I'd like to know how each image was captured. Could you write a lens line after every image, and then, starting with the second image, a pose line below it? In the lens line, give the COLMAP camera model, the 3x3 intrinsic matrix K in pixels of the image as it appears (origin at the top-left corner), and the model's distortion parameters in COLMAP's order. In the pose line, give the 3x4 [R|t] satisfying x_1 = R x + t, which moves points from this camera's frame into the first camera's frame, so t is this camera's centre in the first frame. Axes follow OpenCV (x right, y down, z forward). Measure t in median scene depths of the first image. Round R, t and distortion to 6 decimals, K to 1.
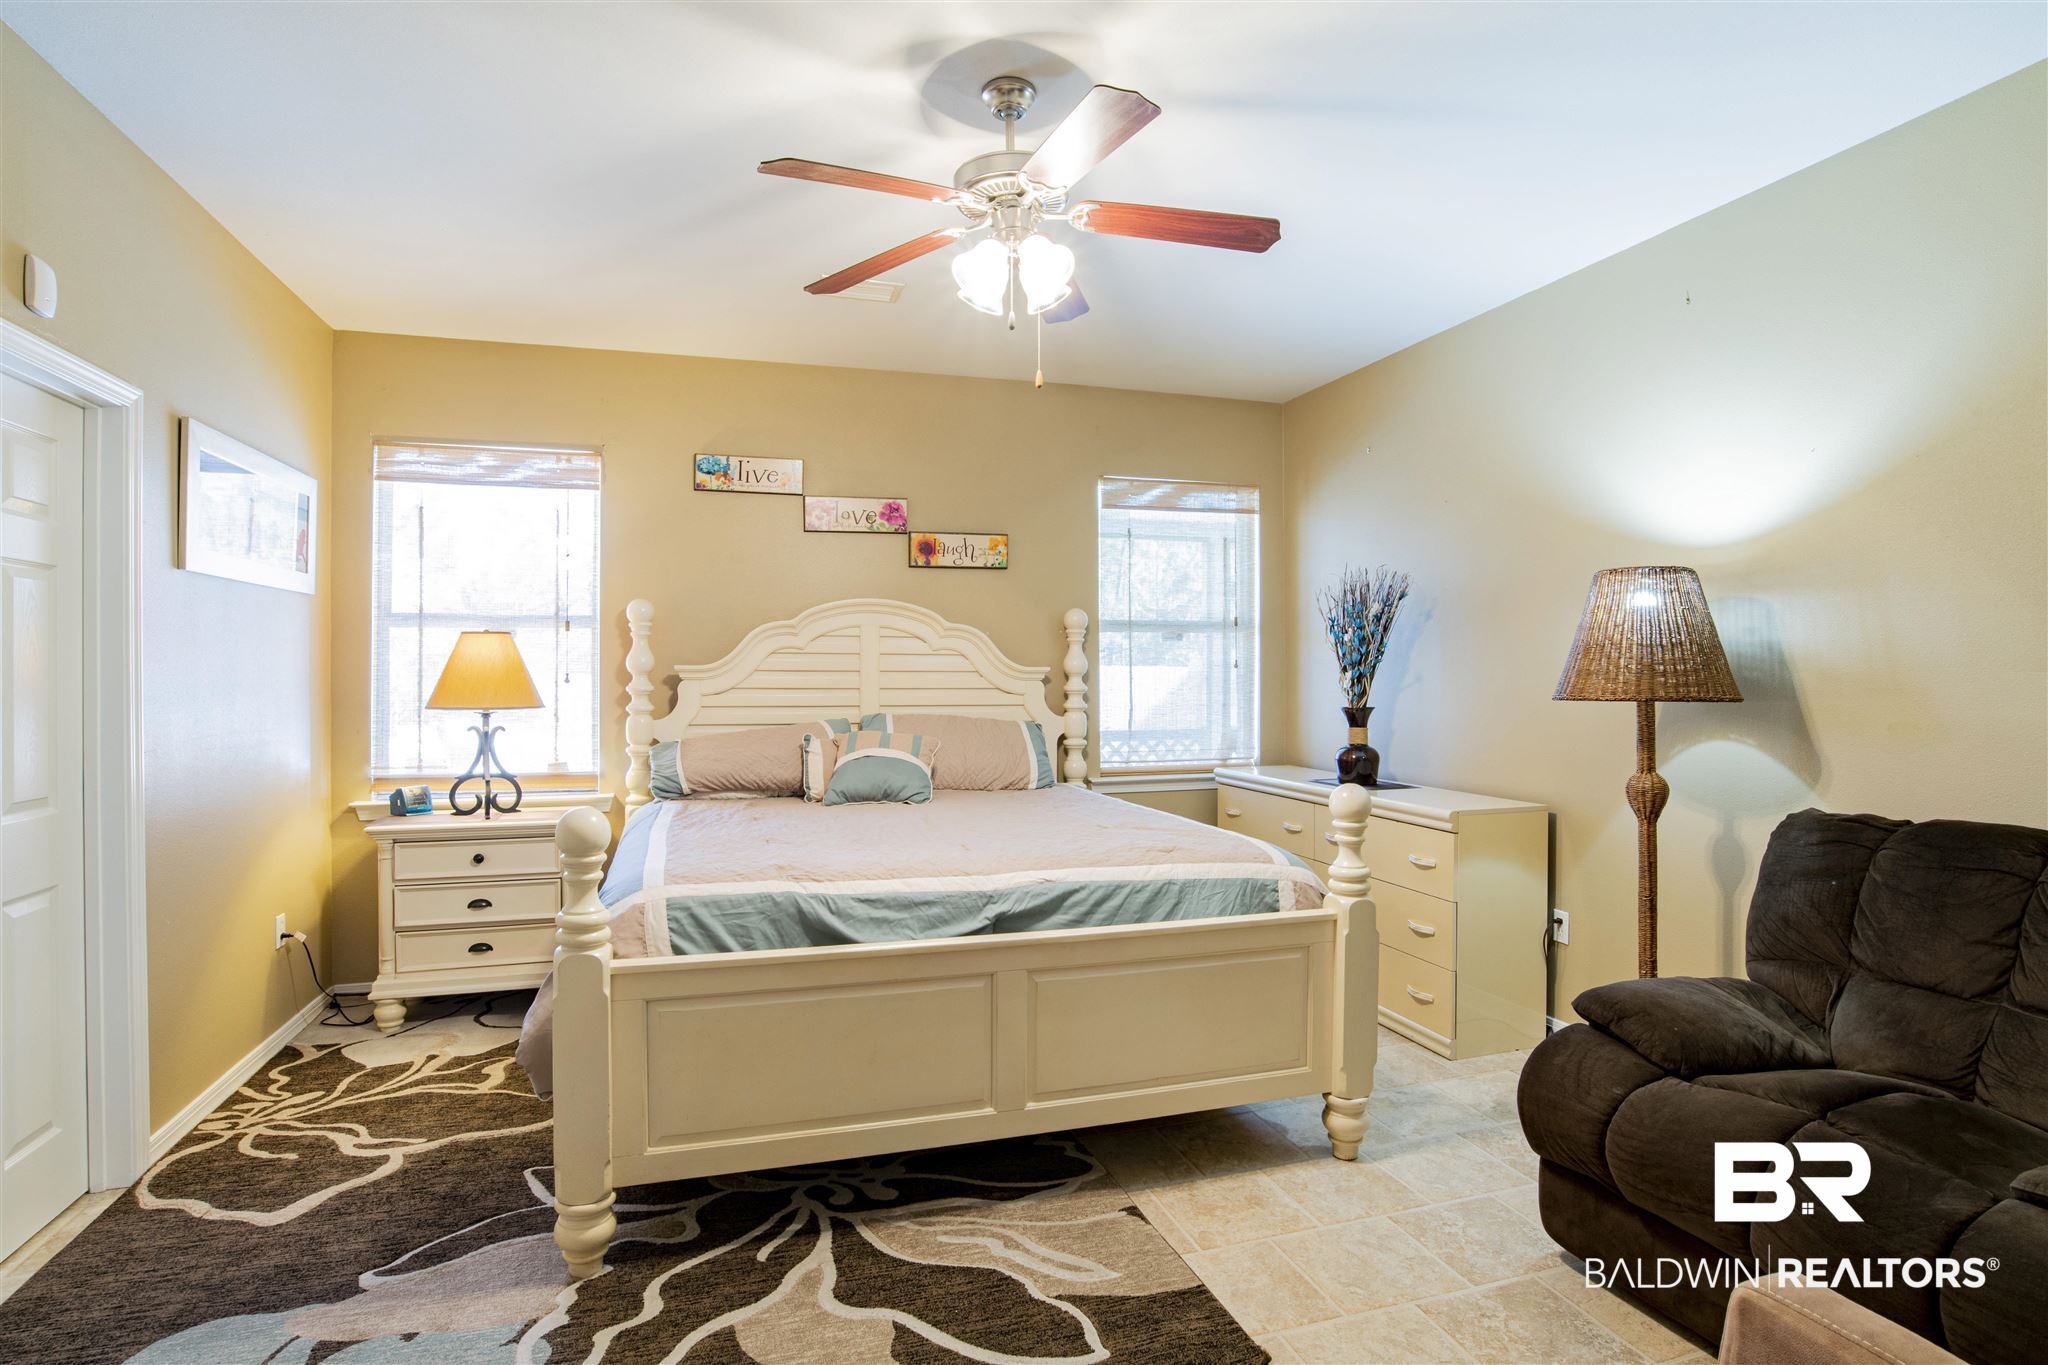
lens RADIAL K [[1042.4, 0, 1027.1], [0, 1042.4, 673.9], [0, 0, 1]] dist [-0.059178, 0.020743]
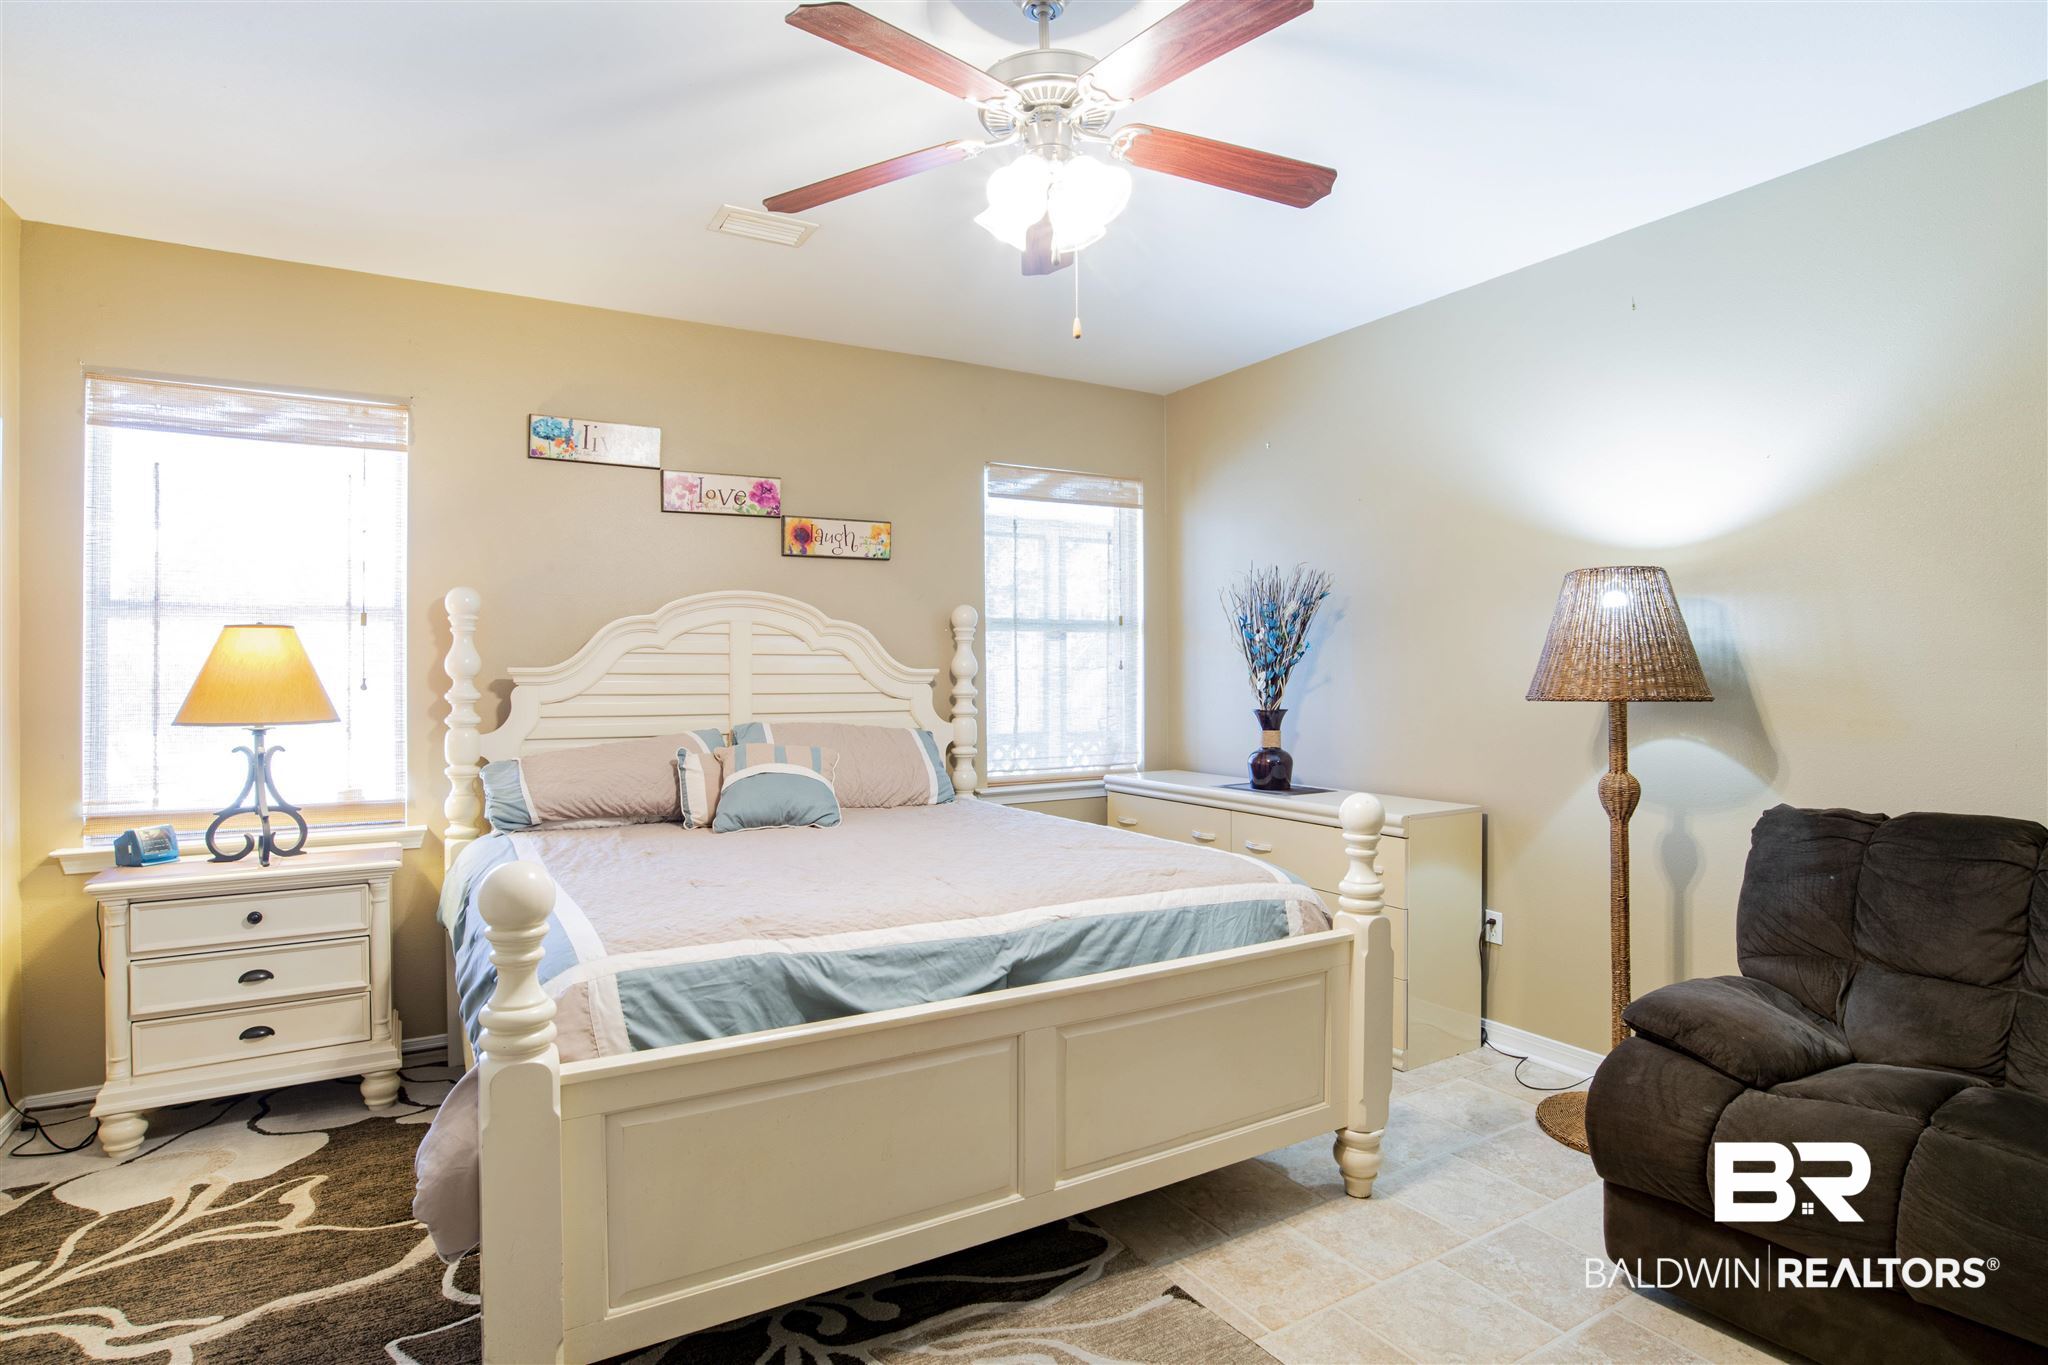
lens RADIAL K [[1042.4, 0, 1027.1], [0, 1042.4, 673.9], [0, 0, 1]] dist [-0.059178, 0.020743]
pose [[0.972893, -0.003455, 0.231230, -0.192921], [0.003958, 0.999991, -0.001710, -0.000574], [-0.231222, 0.002579, 0.972898, 0.162367]]
